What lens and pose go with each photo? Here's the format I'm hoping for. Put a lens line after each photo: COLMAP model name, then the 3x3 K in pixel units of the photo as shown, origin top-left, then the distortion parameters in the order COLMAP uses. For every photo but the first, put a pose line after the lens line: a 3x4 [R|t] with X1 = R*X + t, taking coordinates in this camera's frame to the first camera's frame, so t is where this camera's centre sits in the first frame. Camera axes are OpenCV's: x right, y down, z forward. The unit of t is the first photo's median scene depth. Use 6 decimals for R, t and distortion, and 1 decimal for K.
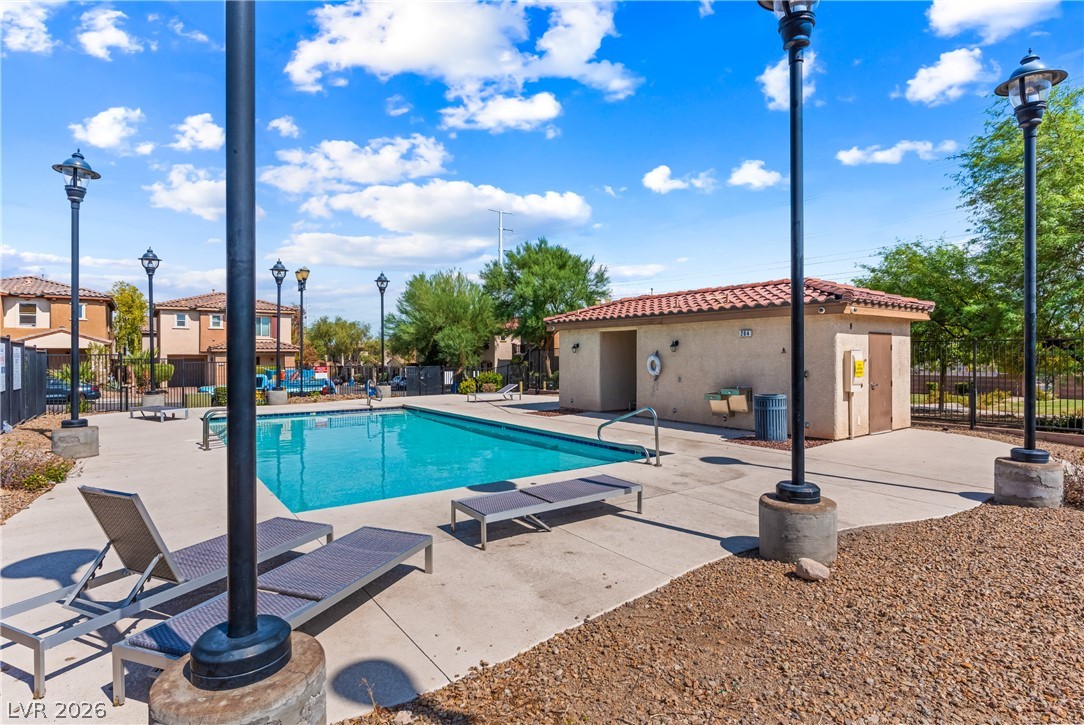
lens RADIAL K [[562.9, 0, 542.0], [0, 562.9, 362.5], [0, 0, 1]] dist [-0.001246, 0.000331]
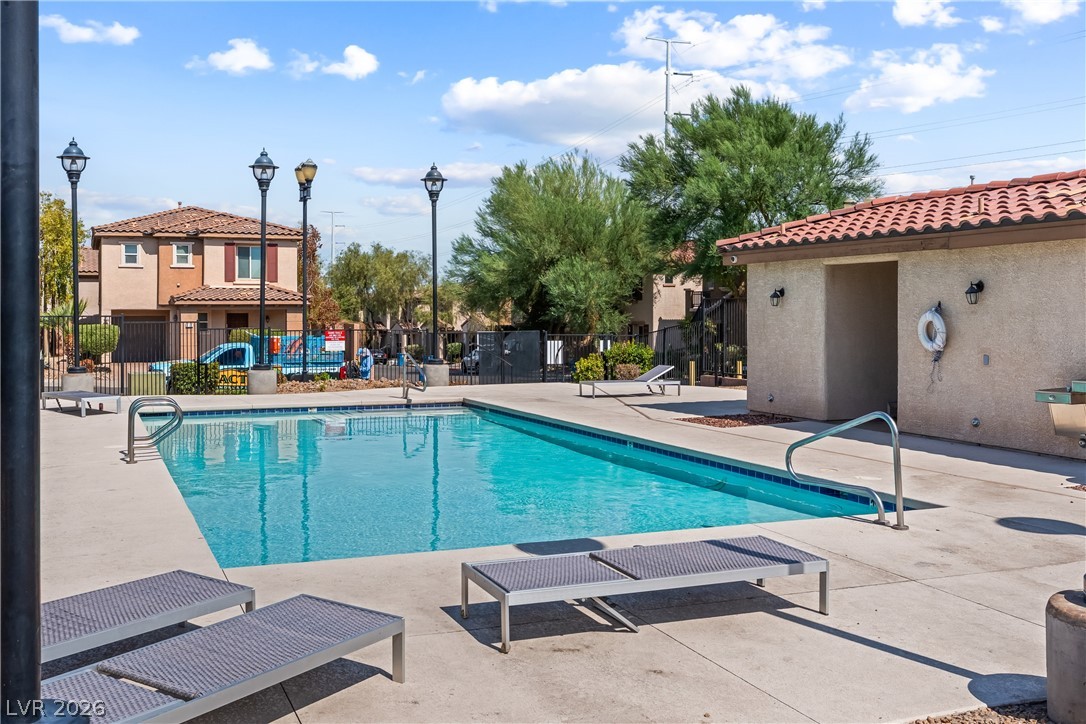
lens RADIAL K [[1086.4, 0, 541.5], [0, 1086.4, 325.1], [0, 0, 1]] dist [0.008667, 0.008476]
pose [[0.962420, 0.004305, -0.271531, 0.117487], [-0.004907, 0.999987, -0.001539, 0.002548], [0.271521, 0.002813, 0.962428, -0.022292]]
